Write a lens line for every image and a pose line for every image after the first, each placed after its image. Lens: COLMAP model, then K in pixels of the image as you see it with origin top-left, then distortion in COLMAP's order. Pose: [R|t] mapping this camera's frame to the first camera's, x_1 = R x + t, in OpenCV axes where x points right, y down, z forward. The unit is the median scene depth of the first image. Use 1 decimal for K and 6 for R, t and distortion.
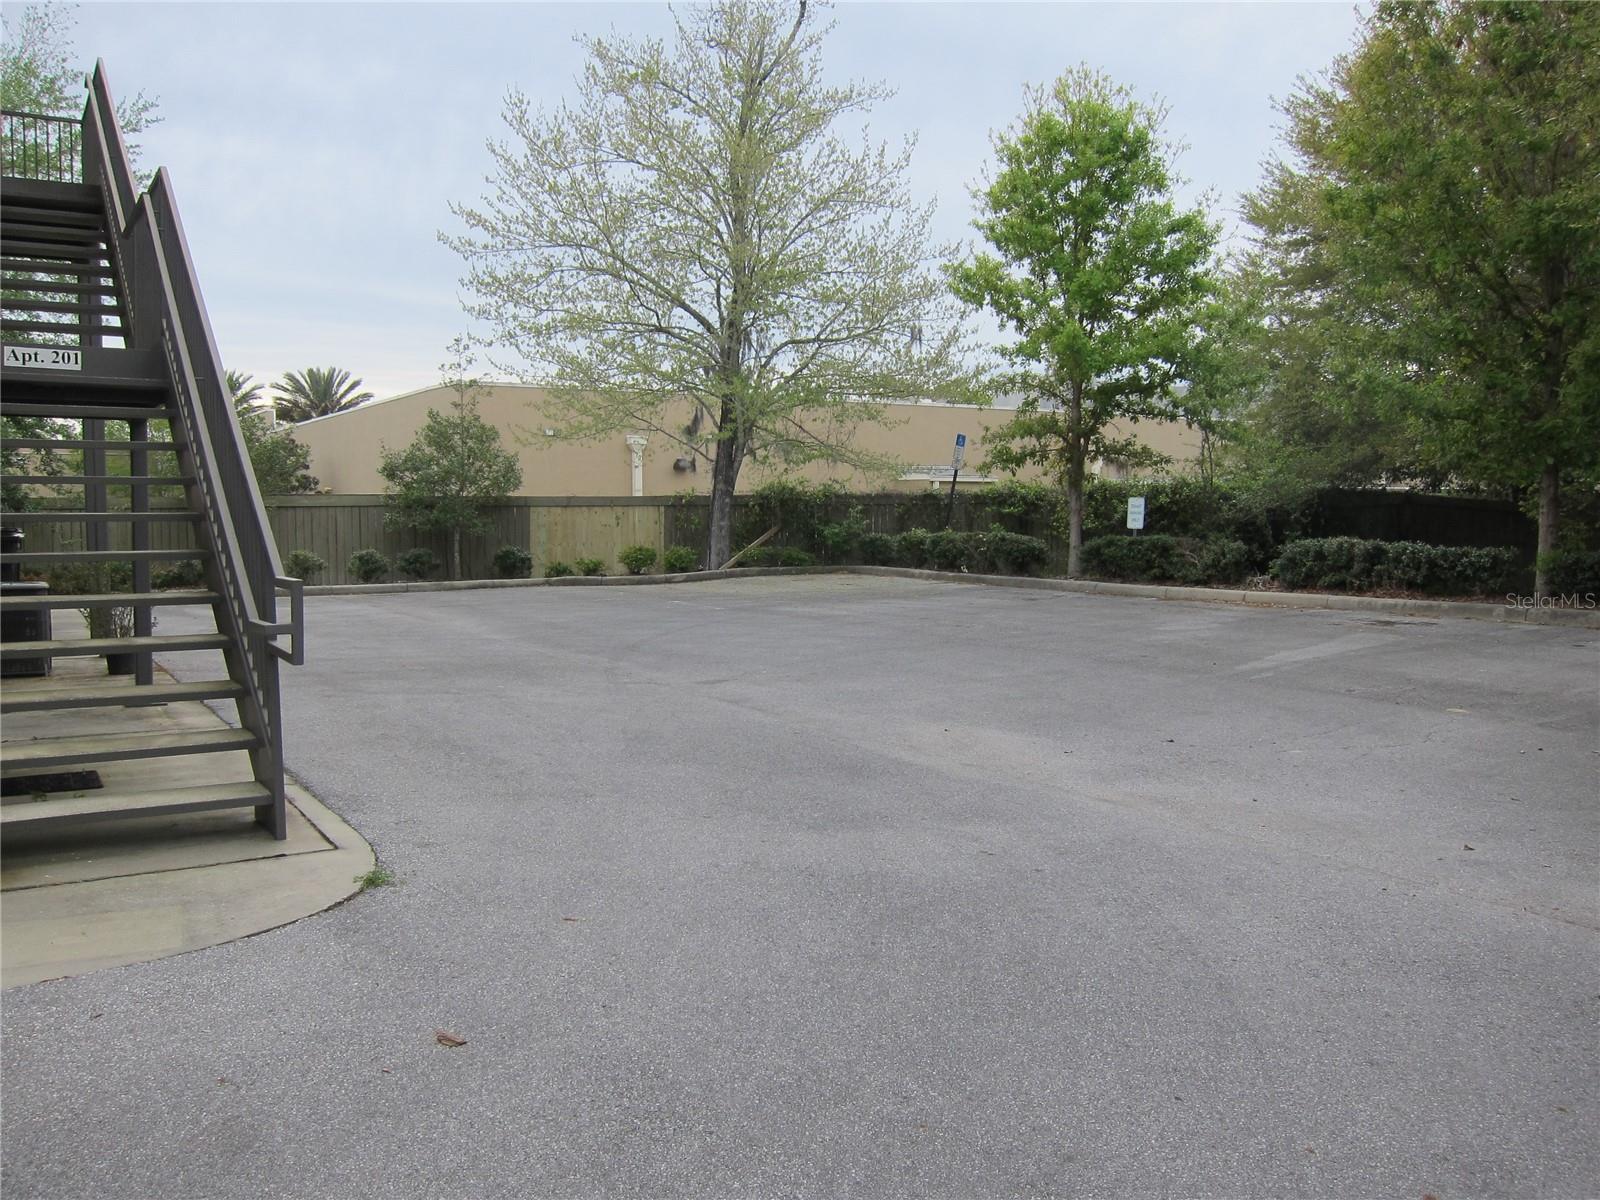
lens RADIAL K [[1337.7, 0, 793.8], [0, 1337.7, 599.3], [0, 0, 1]] dist [-0.051742, 0.003338]
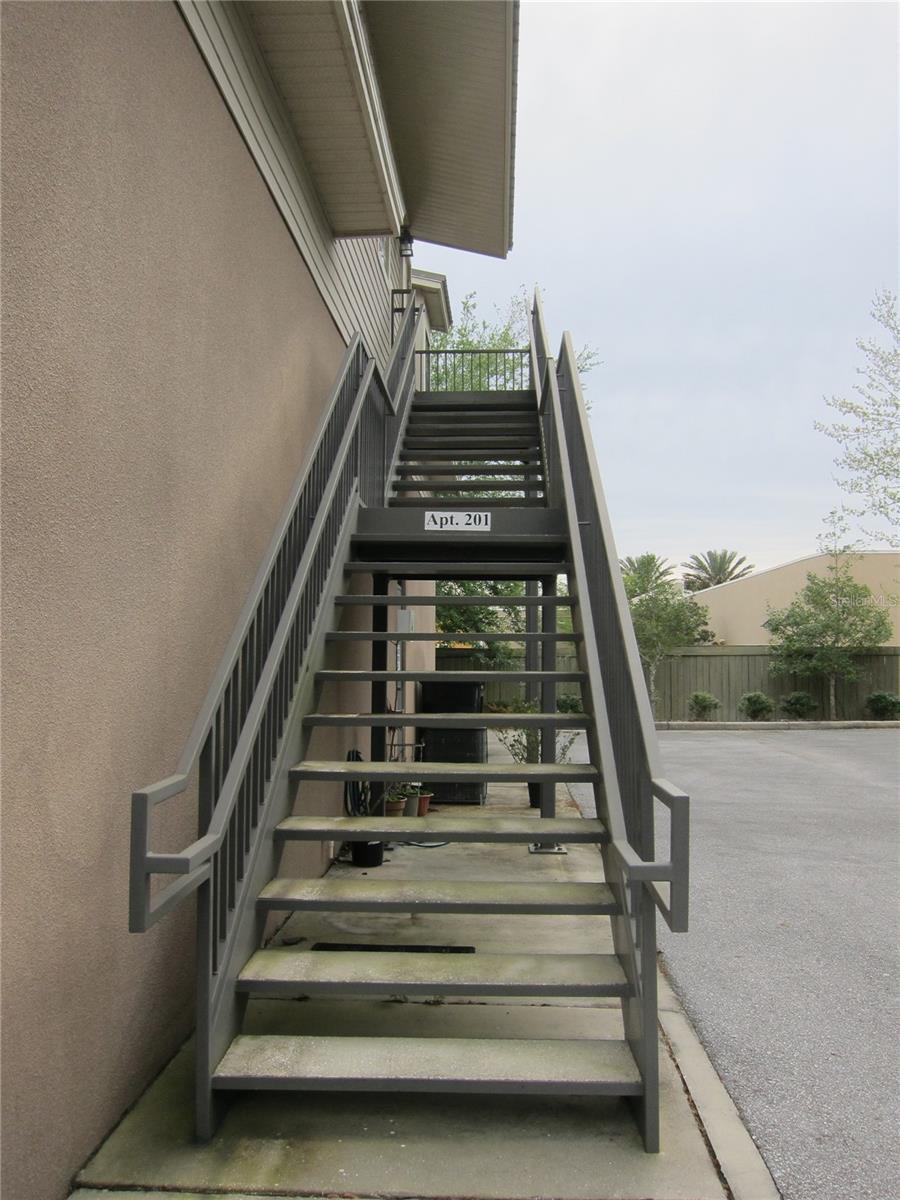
lens RADIAL K [[1003.3, 0, 446.7], [0, 1003.3, 598.6], [0, 0, 1]] dist [-0.051742, 0.003338]
pose [[0.822752, -0.031540, -0.567525, -0.039318], [-0.039111, 0.992951, -0.111883, -0.009943], [0.567053, 0.114248, 0.815719, 0.110062]]
